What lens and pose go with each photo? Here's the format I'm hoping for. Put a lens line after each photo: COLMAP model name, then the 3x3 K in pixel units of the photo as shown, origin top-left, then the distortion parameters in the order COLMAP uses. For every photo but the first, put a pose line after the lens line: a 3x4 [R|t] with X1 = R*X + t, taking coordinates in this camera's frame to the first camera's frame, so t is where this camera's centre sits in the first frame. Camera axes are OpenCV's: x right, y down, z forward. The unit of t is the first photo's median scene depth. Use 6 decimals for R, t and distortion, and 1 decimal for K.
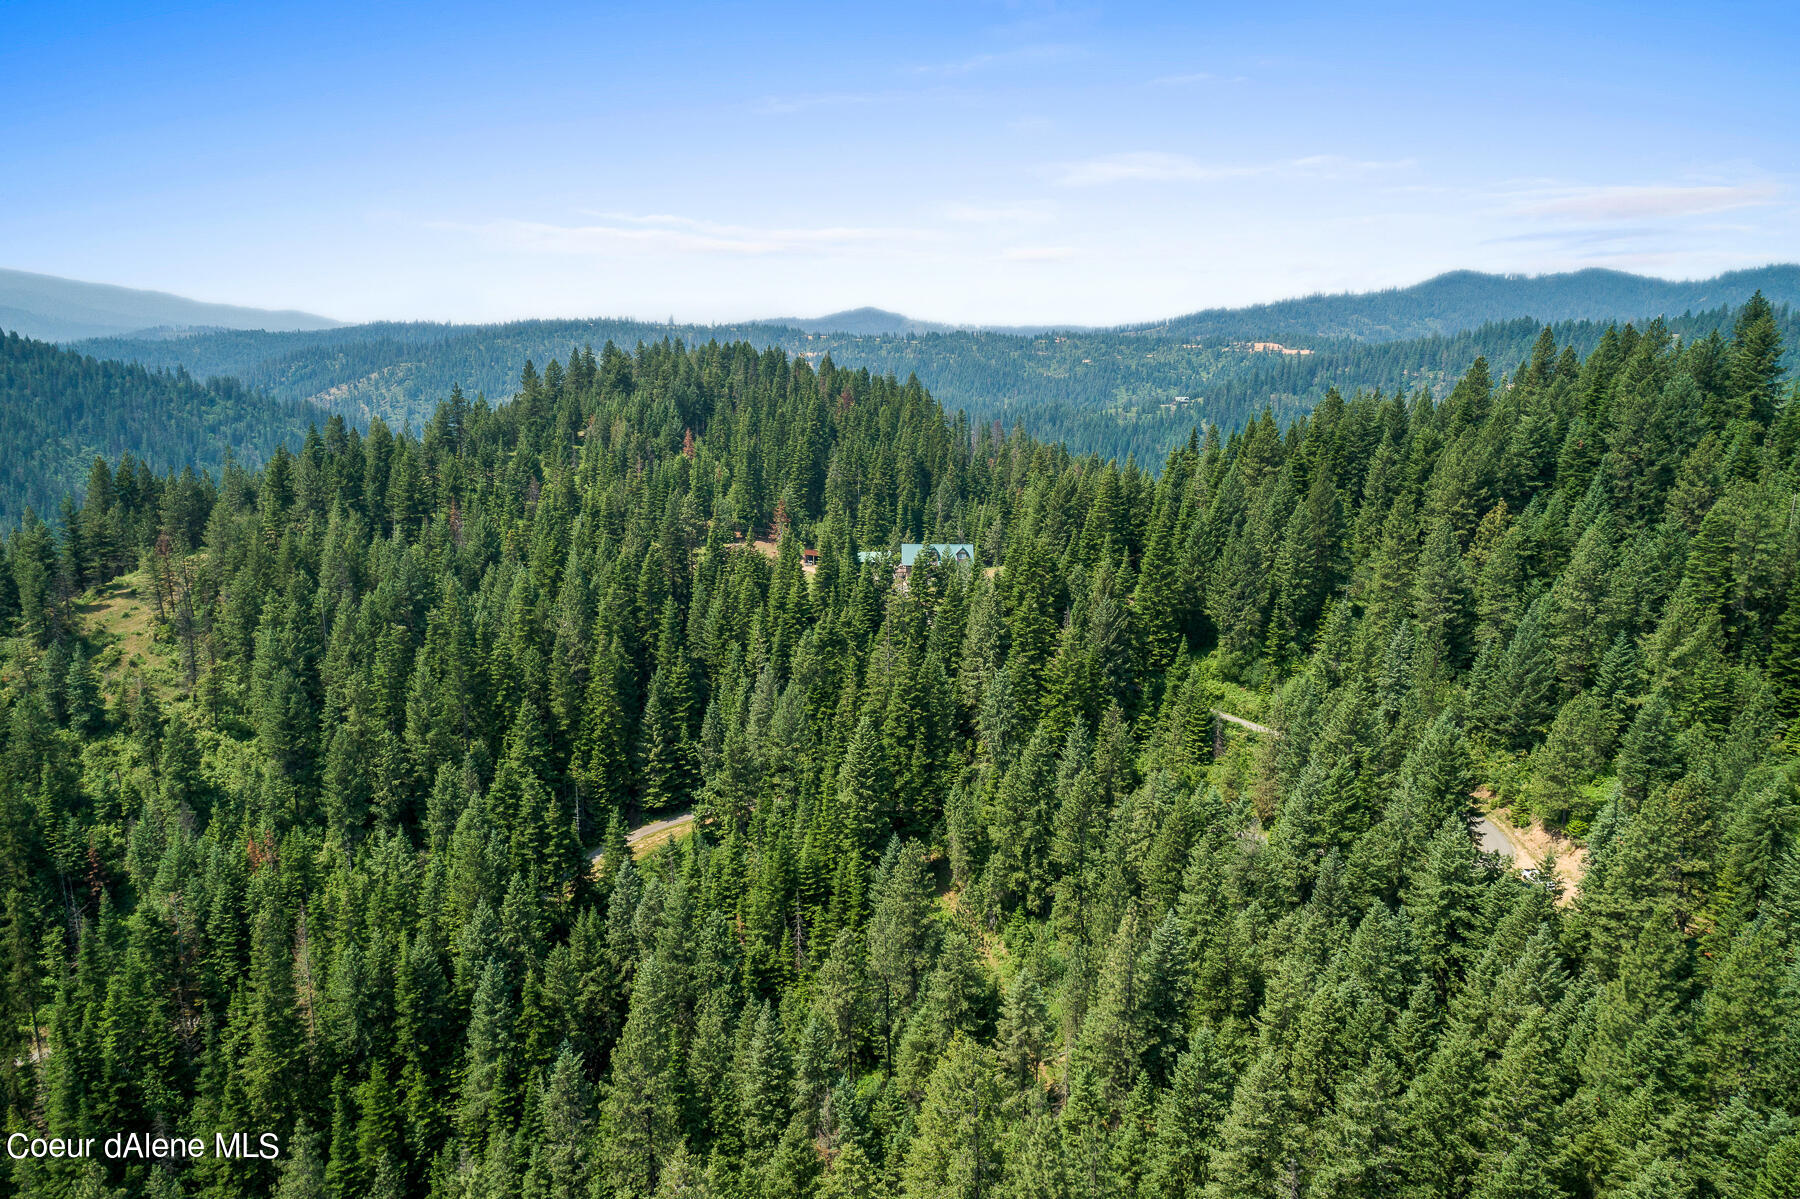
lens RADIAL K [[1204.7, 0, 902.4], [0, 1204.7, 599.3], [0, 0, 1]] dist [-0.008629, 0.009135]
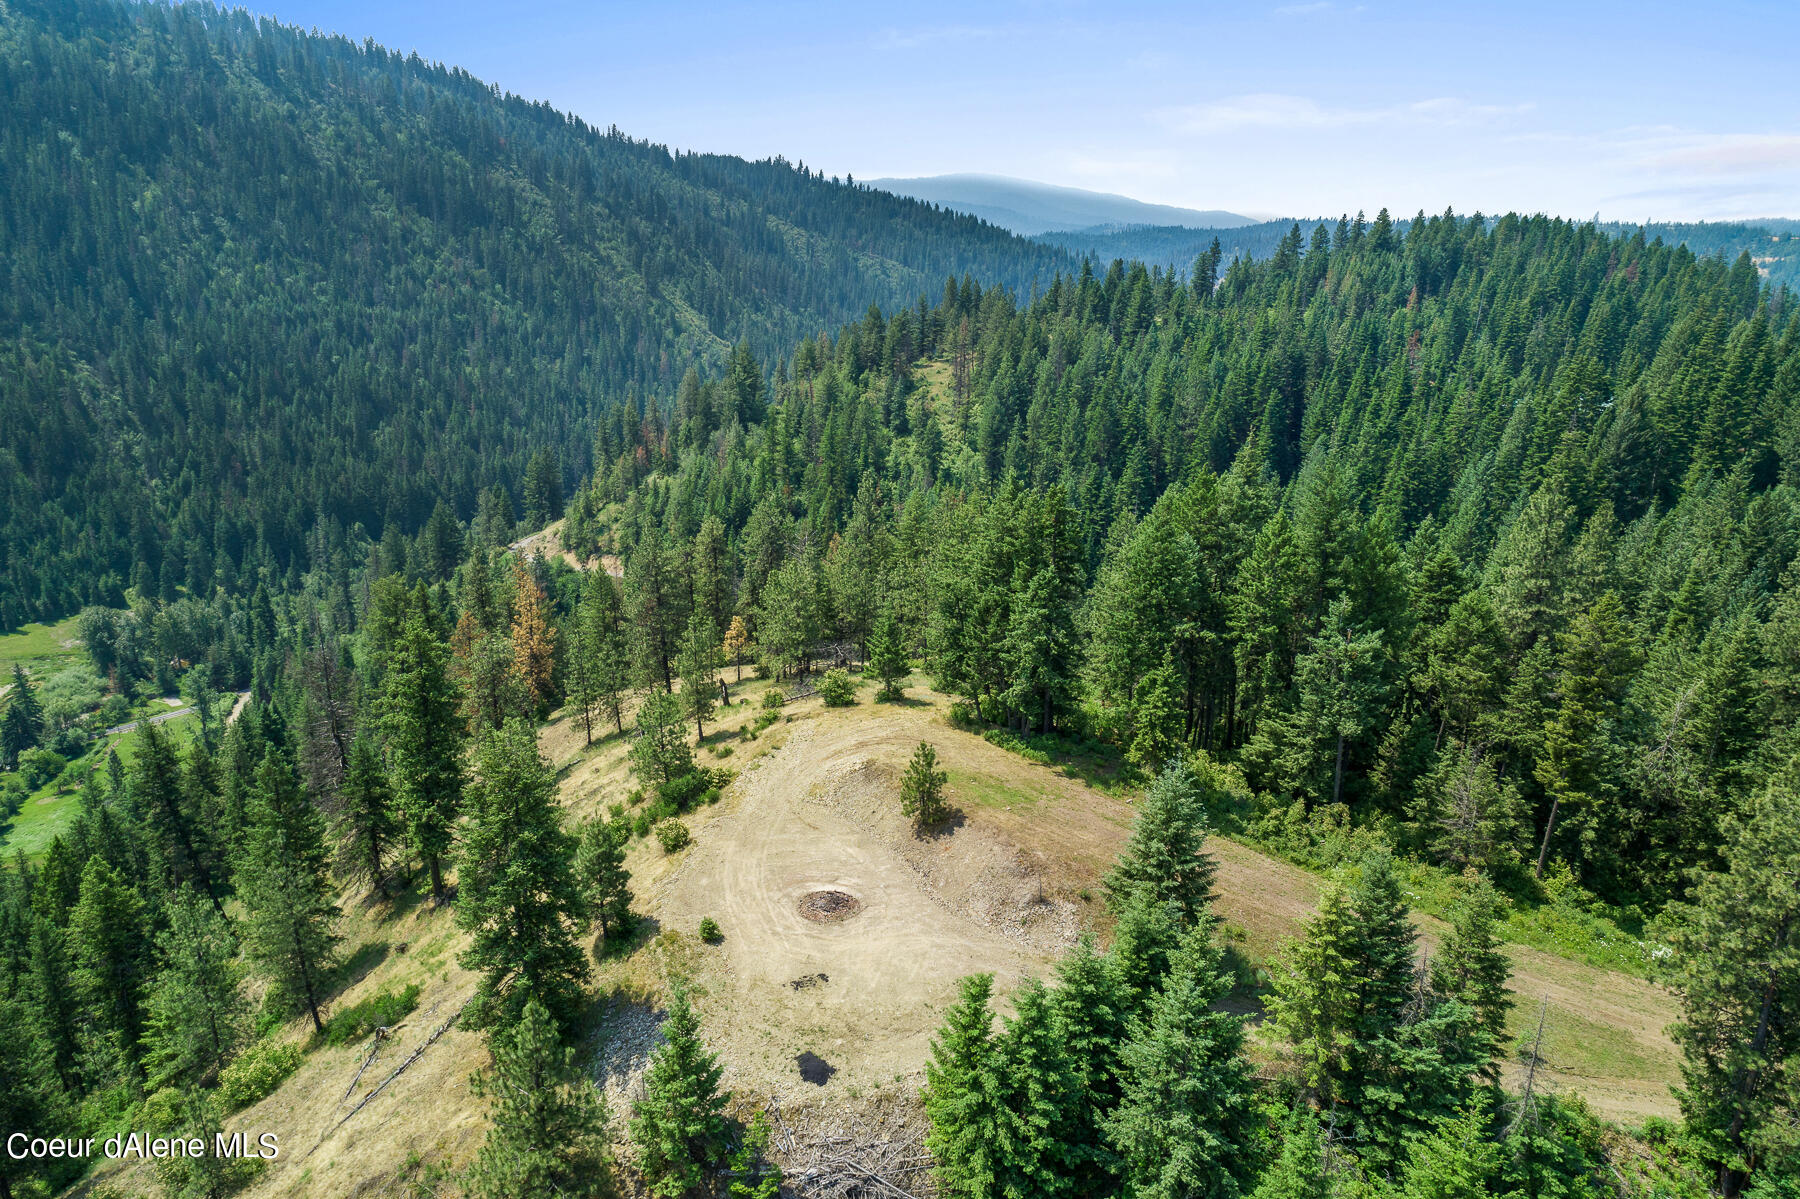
lens RADIAL K [[1204.7, 0, 898.0], [0, 1204.7, 600.8], [0, 0, 1]] dist [-0.008629, 0.009135]
pose [[0.758379, 0.199367, -0.620576, 0.327506], [-0.151010, 0.979912, 0.130265, 0.108198], [0.634080, -0.005077, 0.773251, -0.220071]]
